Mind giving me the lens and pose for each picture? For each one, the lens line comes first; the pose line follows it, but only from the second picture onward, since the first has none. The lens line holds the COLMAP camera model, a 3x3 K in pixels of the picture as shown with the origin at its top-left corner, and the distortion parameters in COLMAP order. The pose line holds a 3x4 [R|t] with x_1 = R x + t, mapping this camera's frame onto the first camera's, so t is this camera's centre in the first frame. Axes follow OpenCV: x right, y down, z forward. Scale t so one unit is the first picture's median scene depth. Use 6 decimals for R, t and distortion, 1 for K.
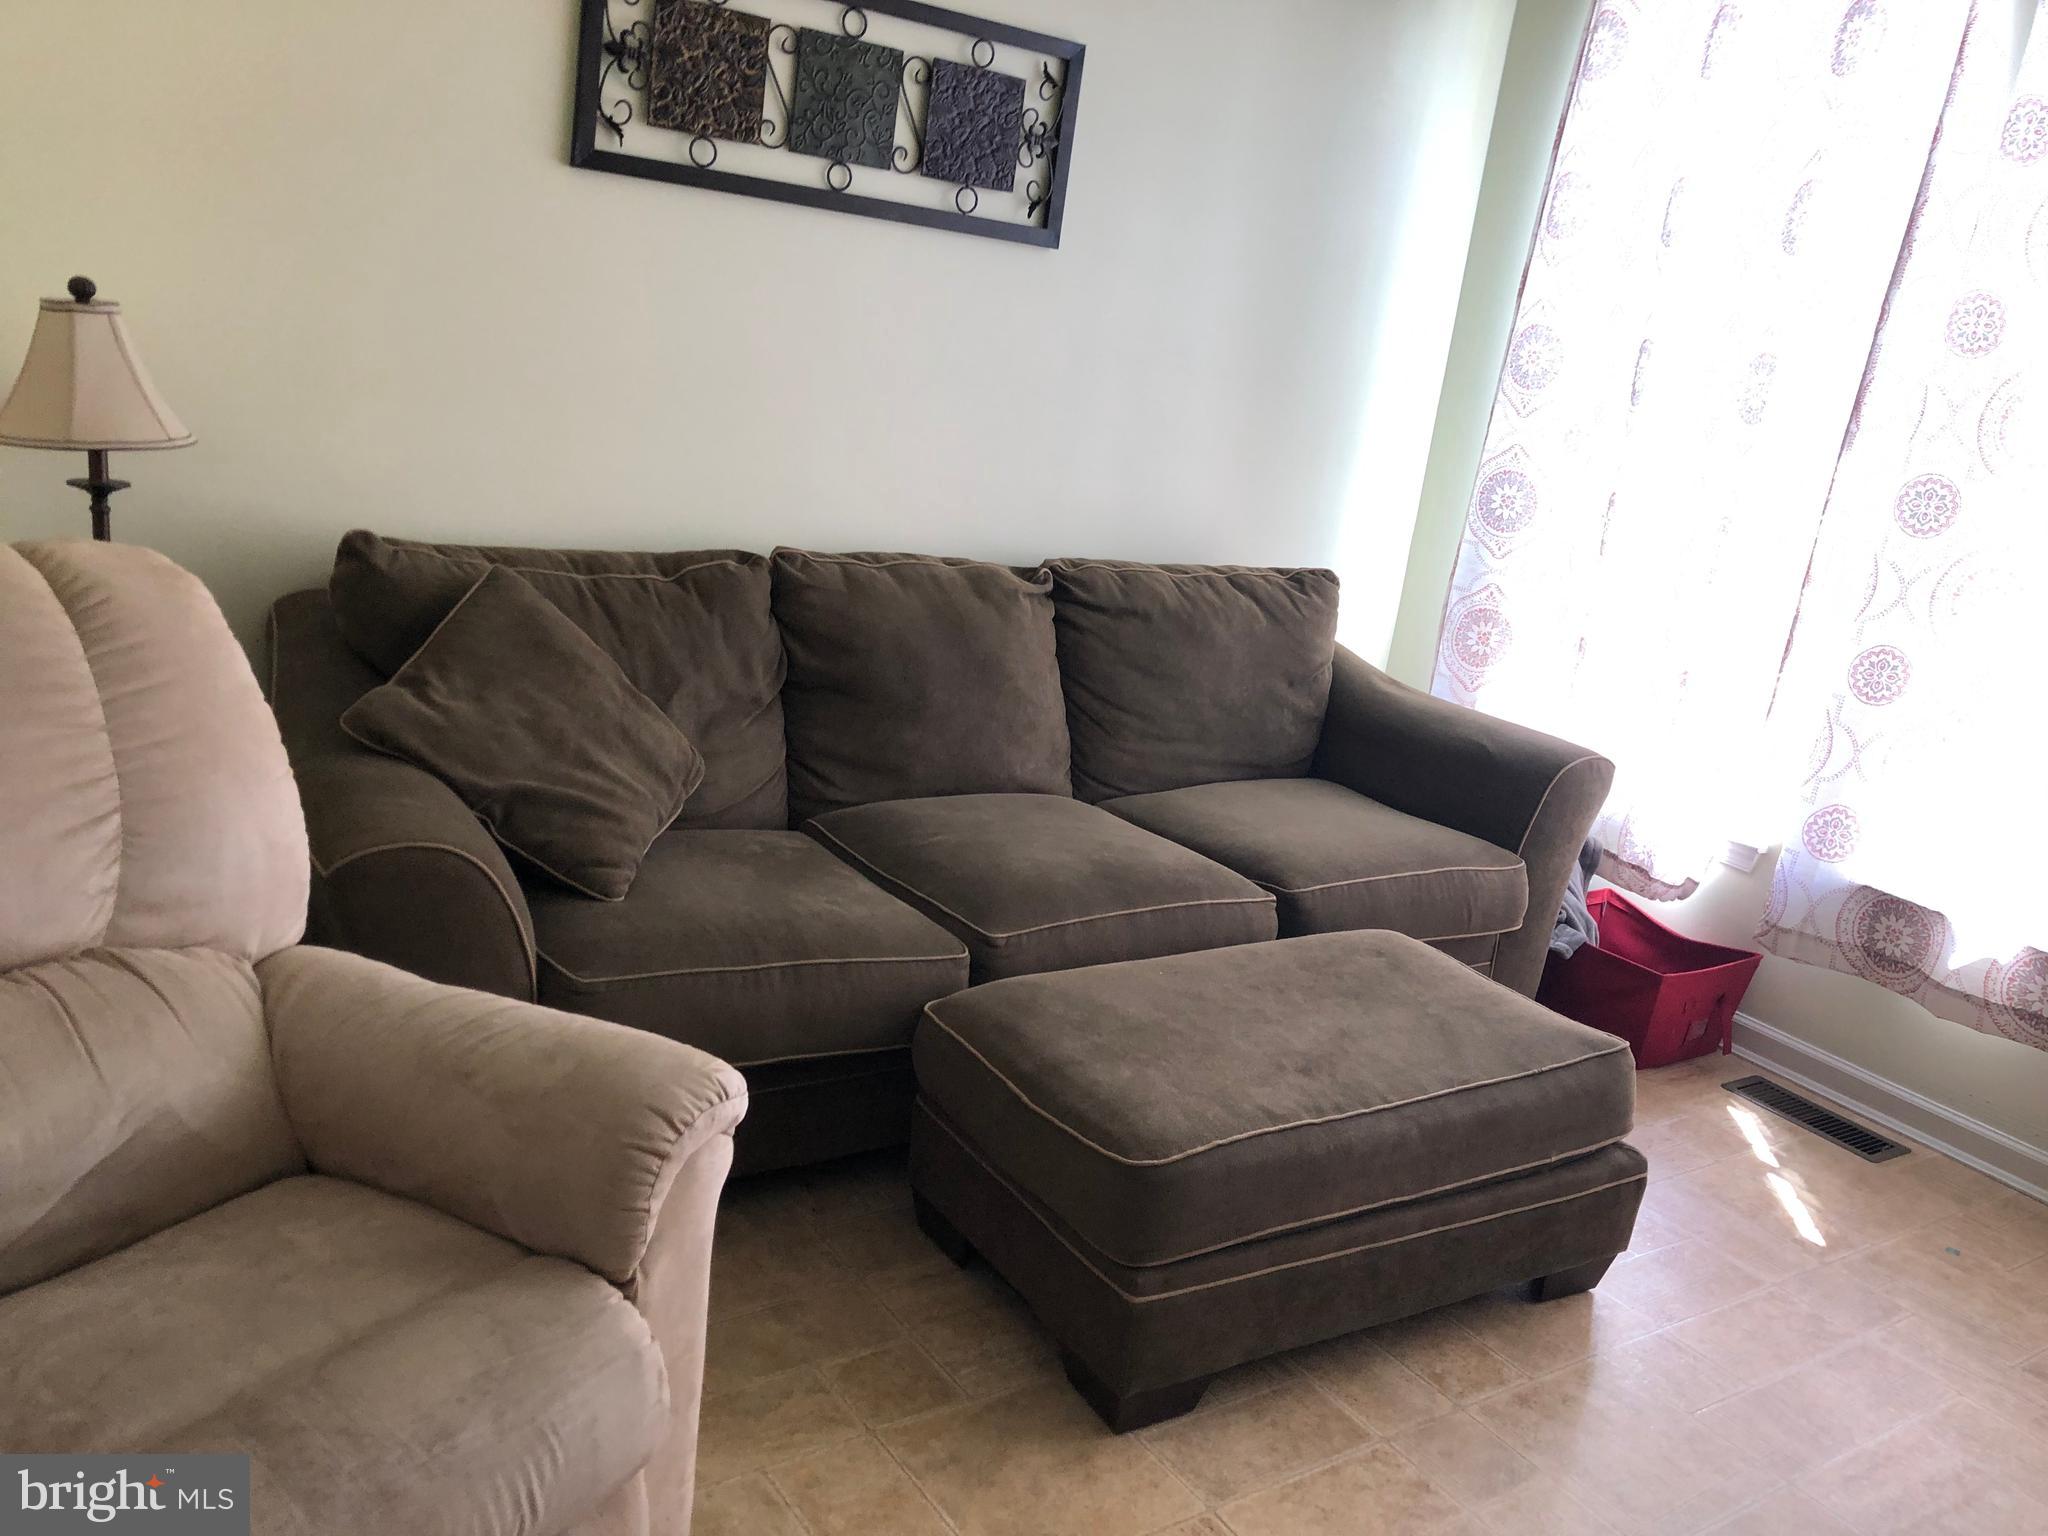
lens RADIAL K [[1676.7, 0, 1049.2], [0, 1676.7, 769.6], [0, 0, 1]] dist [0.043865, -0.060926]
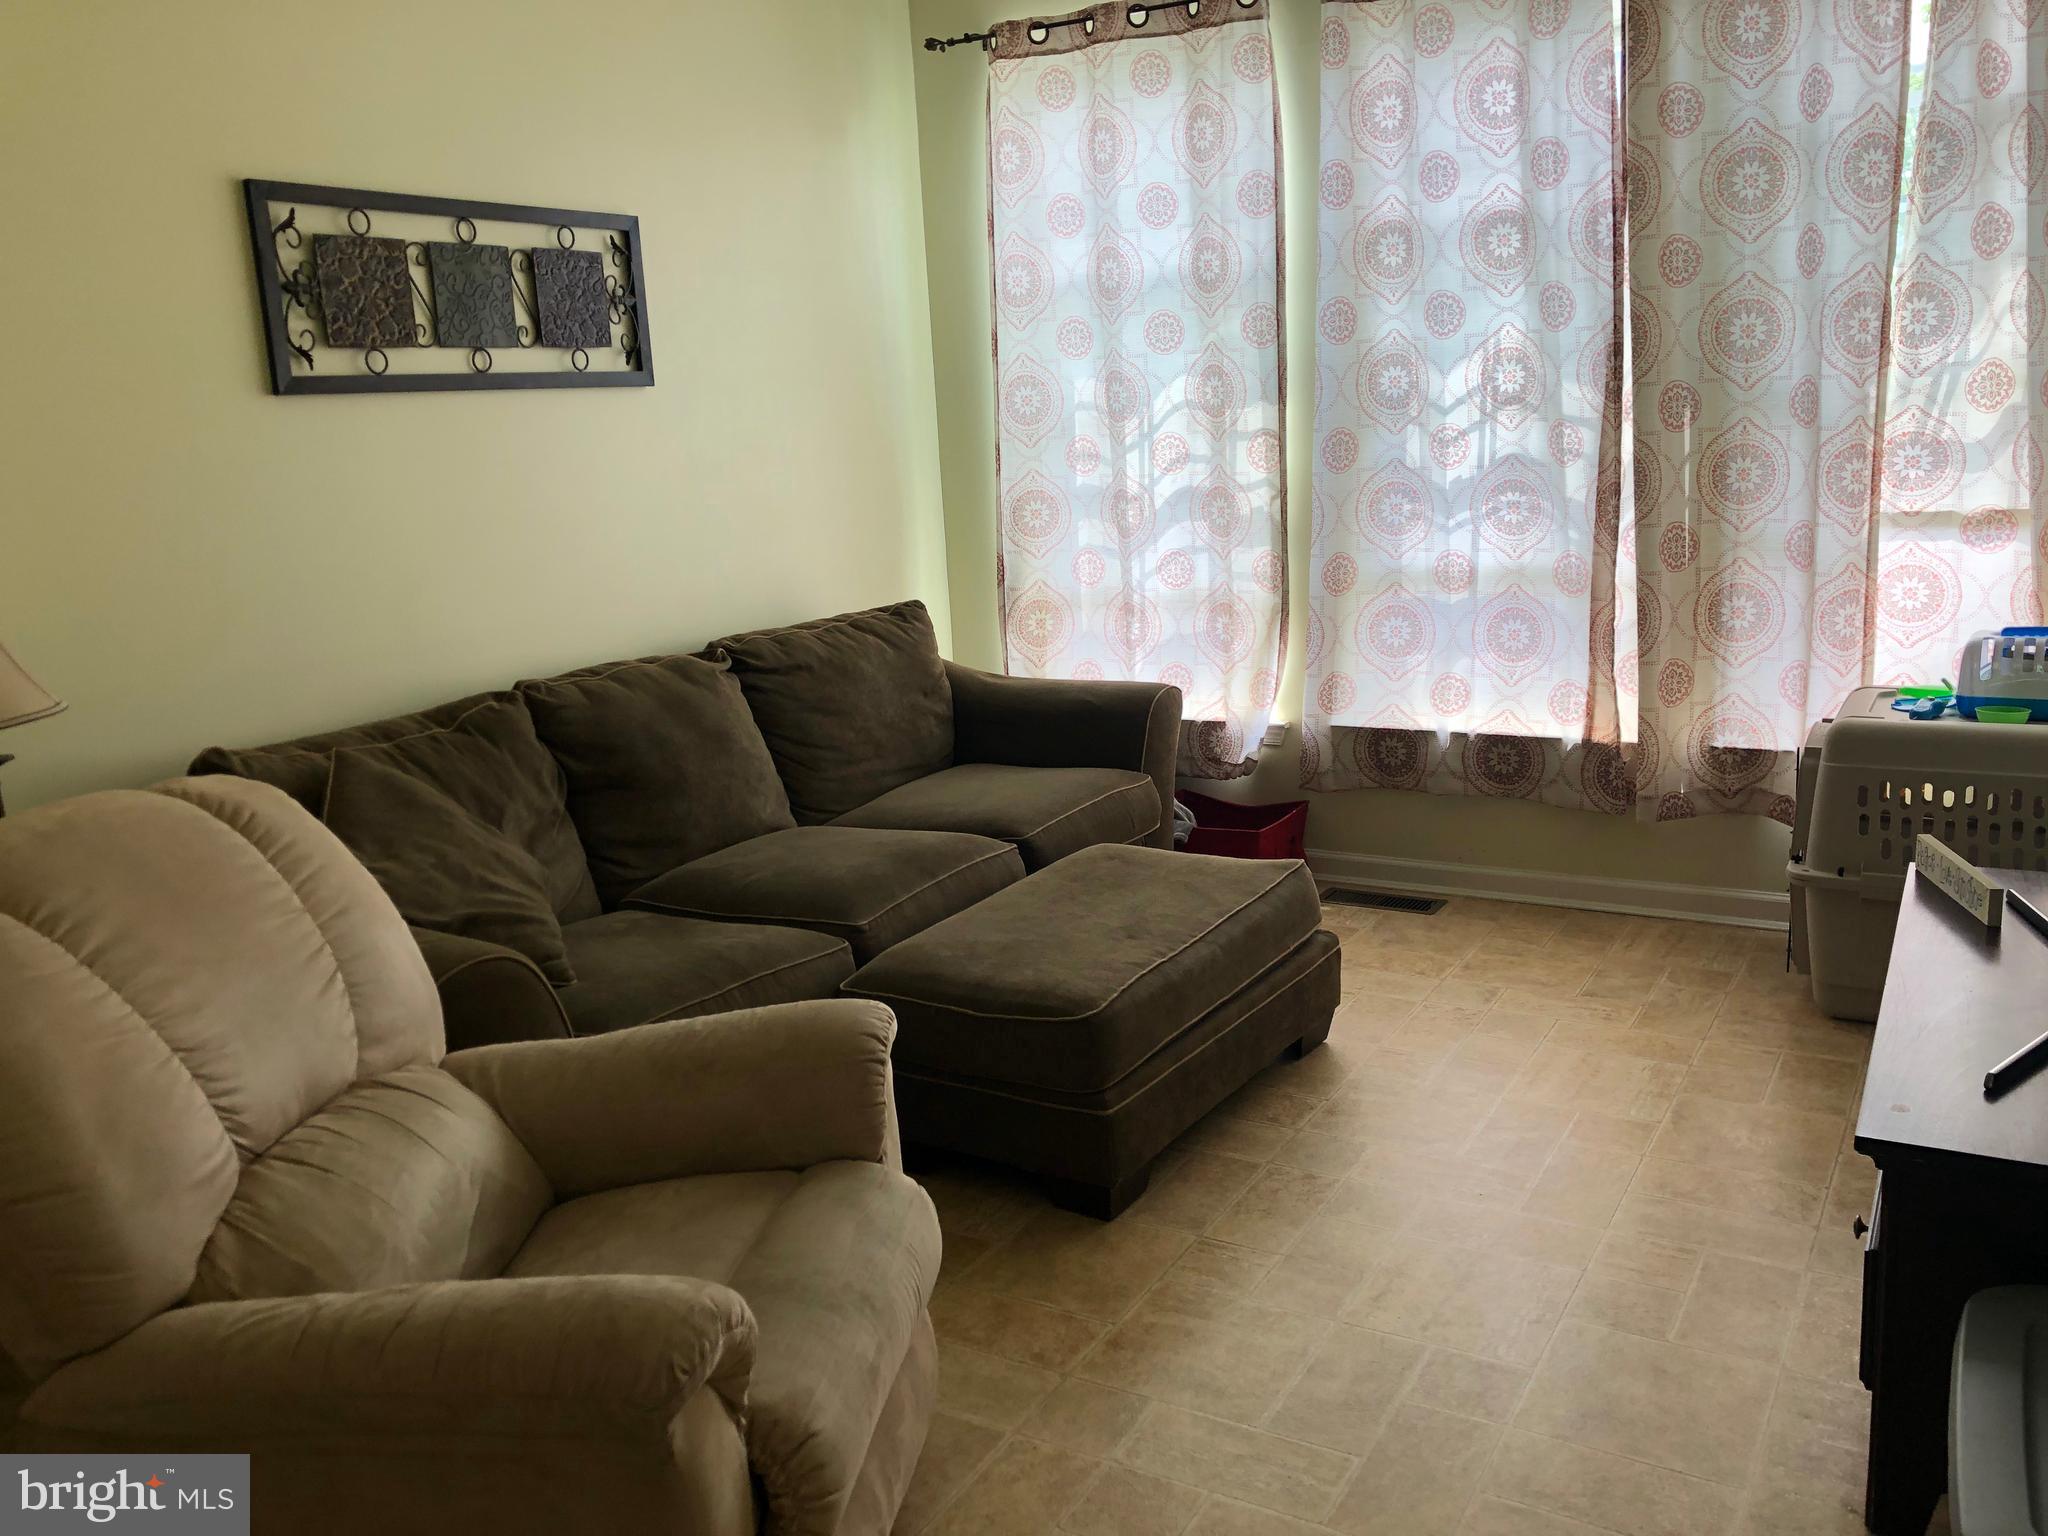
lens RADIAL K [[1676.7, 0, 1049.2], [0, 1676.7, 769.6], [0, 0, 1]] dist [0.043865, -0.060926]
pose [[0.890228, -0.266885, 0.369142, -0.330111], [0.279457, 0.959948, 0.020088, 0.002875], [-0.359718, 0.085277, 0.929156, -0.222332]]
